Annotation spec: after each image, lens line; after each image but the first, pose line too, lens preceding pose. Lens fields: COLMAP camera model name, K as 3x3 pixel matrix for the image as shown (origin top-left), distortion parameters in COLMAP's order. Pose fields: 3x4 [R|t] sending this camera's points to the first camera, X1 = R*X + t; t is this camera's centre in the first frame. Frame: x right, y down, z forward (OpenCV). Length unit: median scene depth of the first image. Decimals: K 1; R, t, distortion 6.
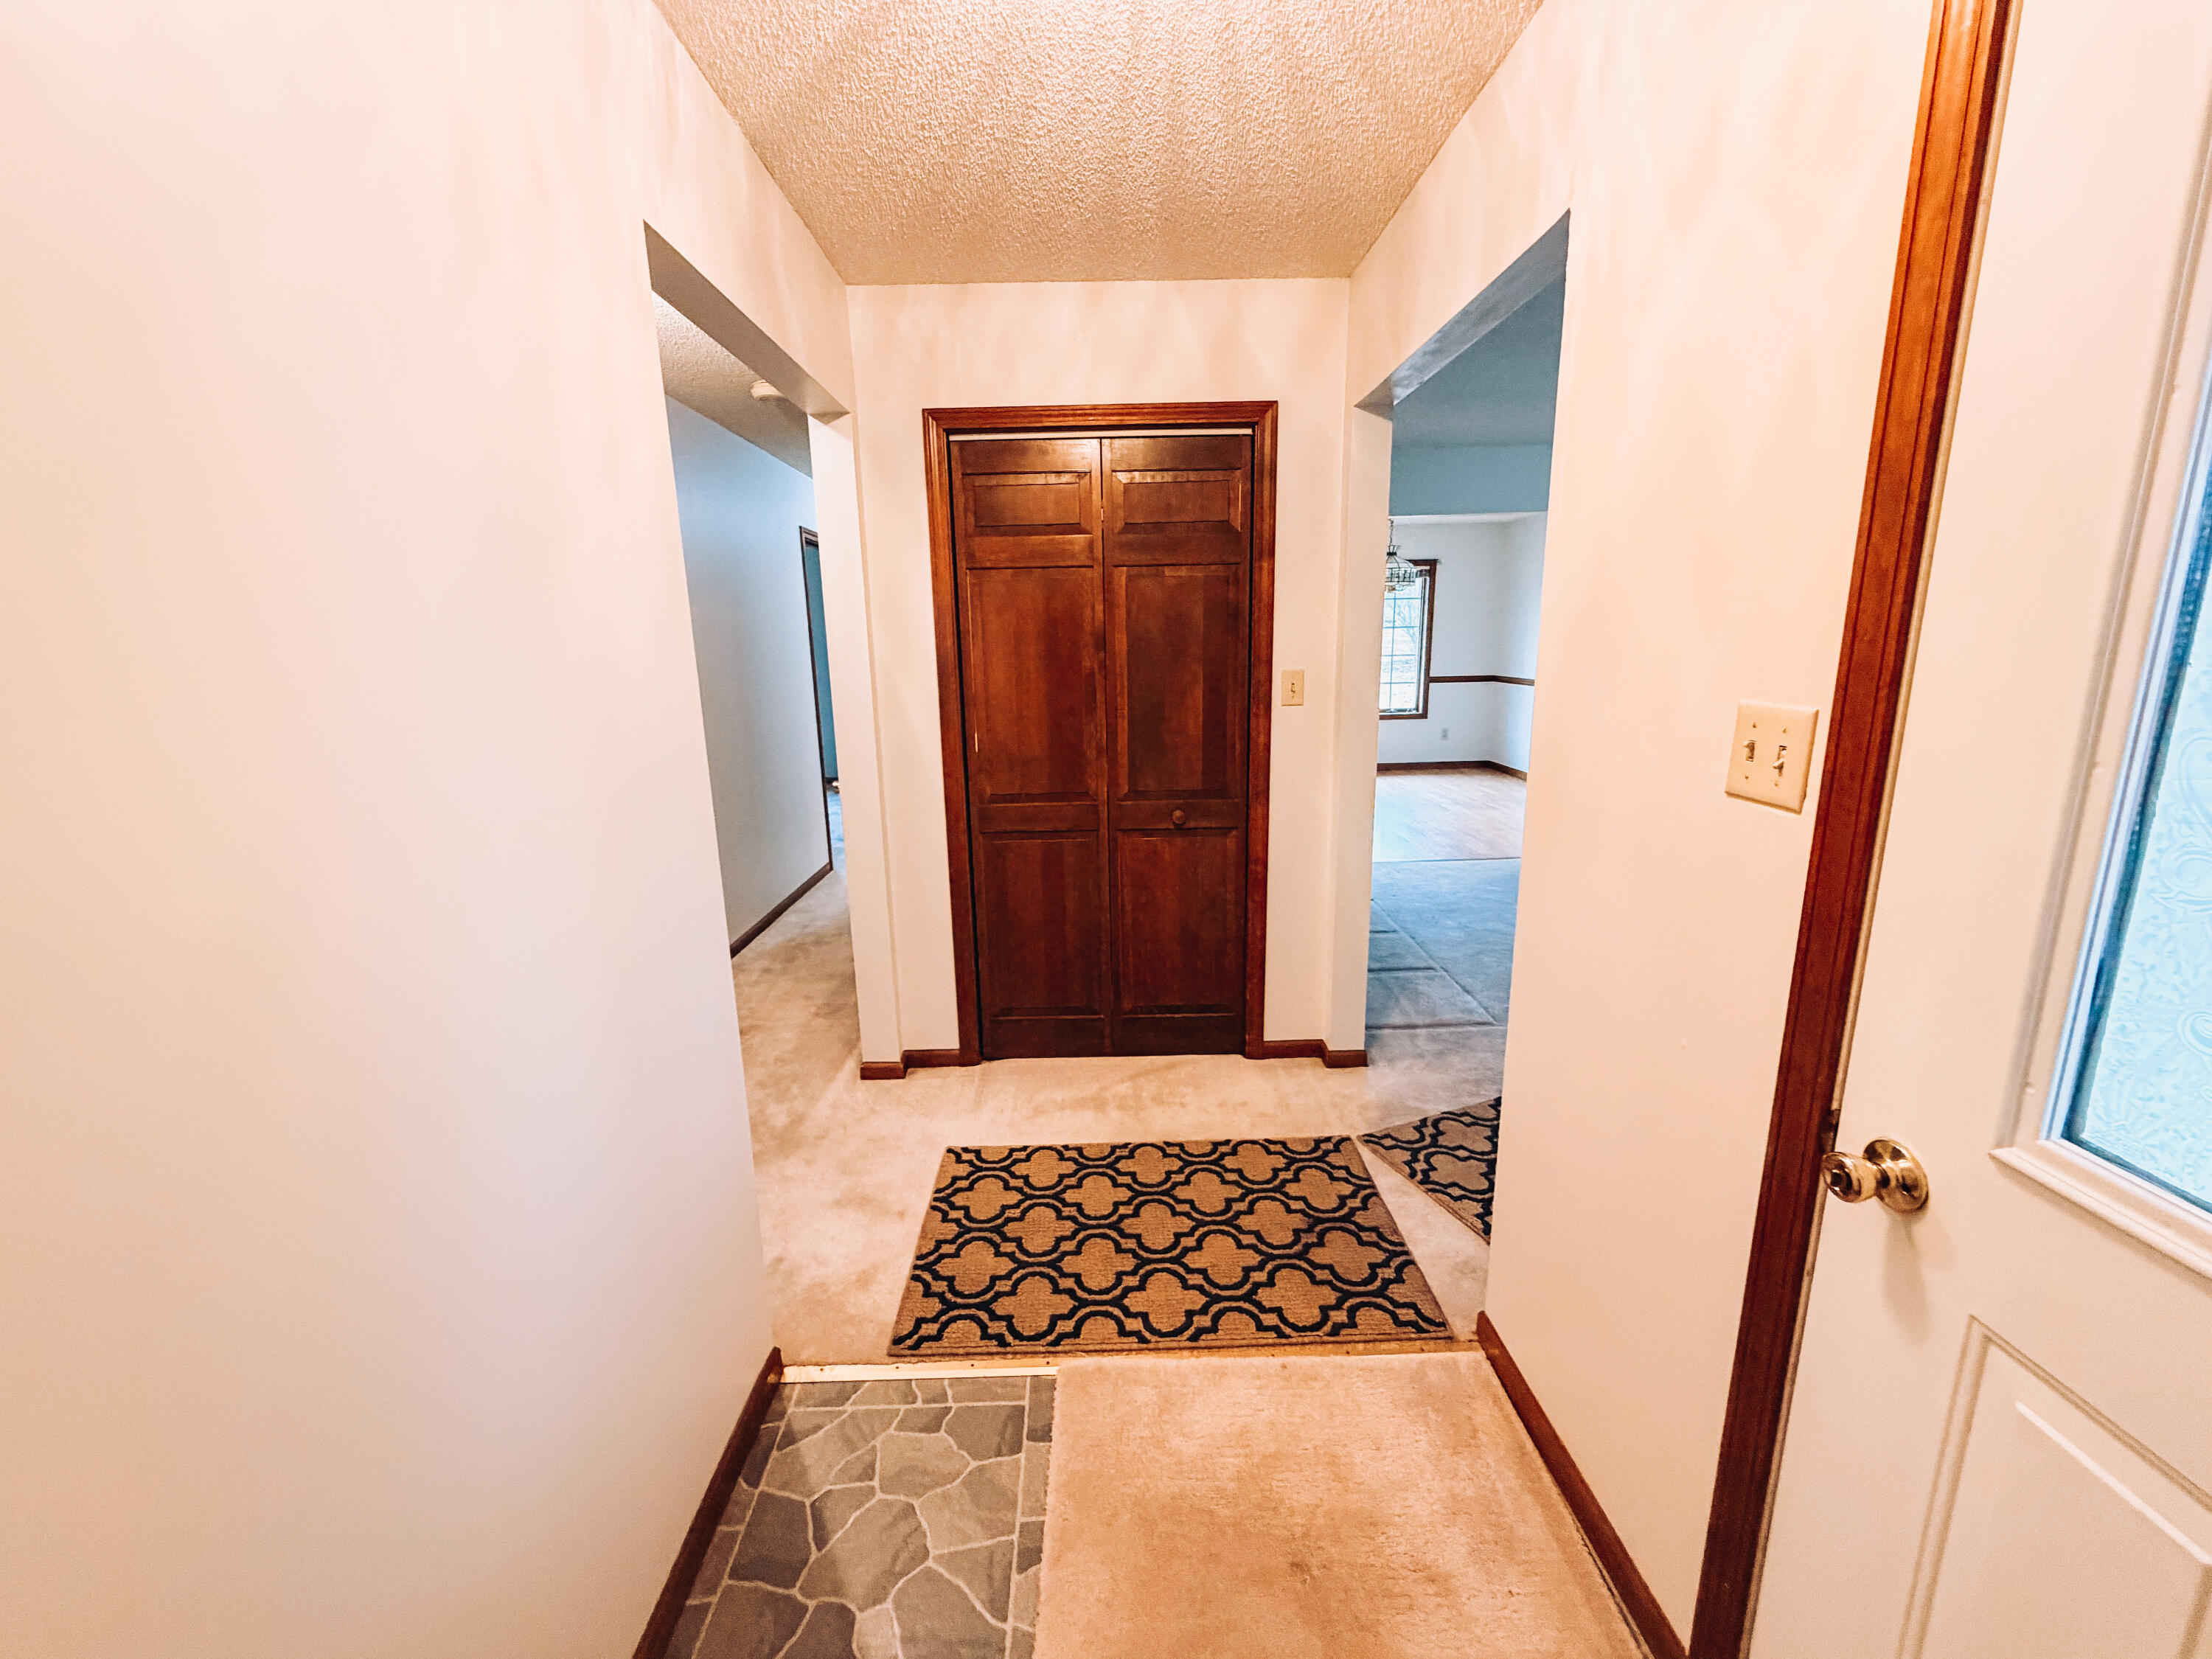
lens RADIAL K [[878.9, 0, 1110.0], [0, 878.9, 830.1], [0, 0, 1]] dist [-0.000511, -0.000585]
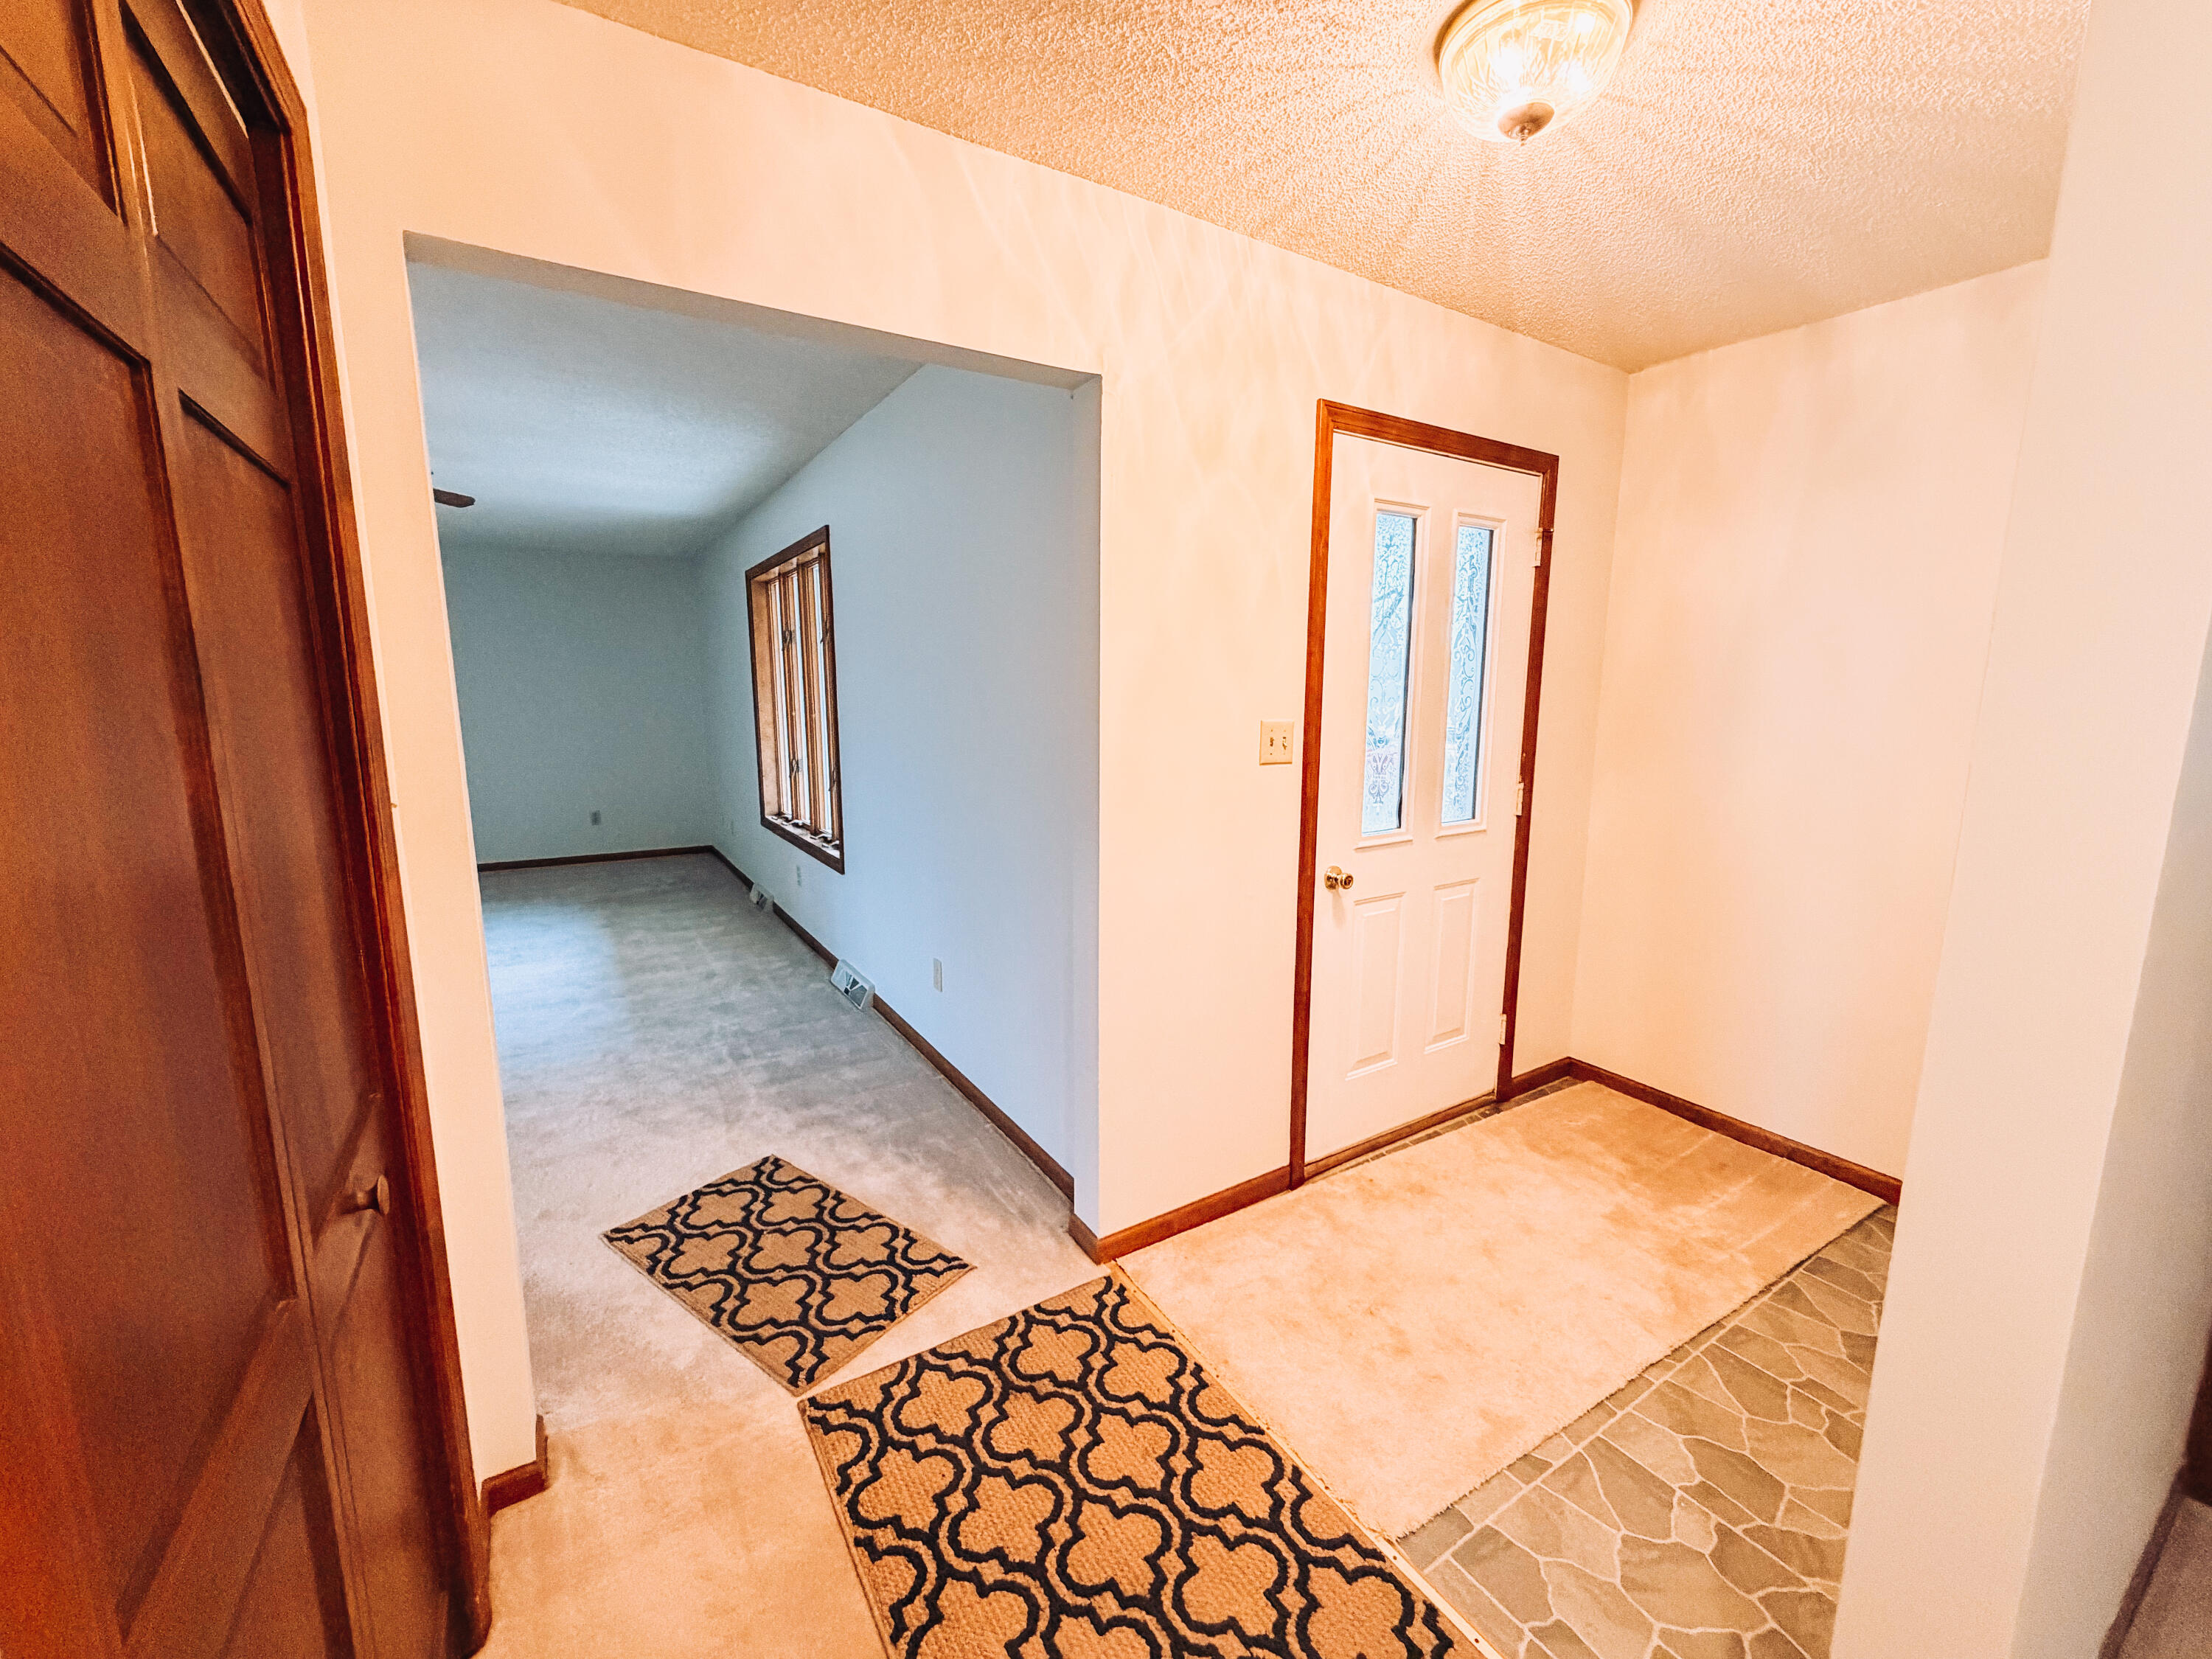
lens RADIAL K [[878.9, 0, 1108.9], [0, 878.9, 831.2], [0, 0, 1]] dist [-0.000511, -0.000585]
pose [[-0.522708, -0.117488, 0.844377, -0.491235], [0.181180, 0.952522, 0.244694, -0.257670], [-0.833037, 0.280887, -0.476604, 1.293412]]
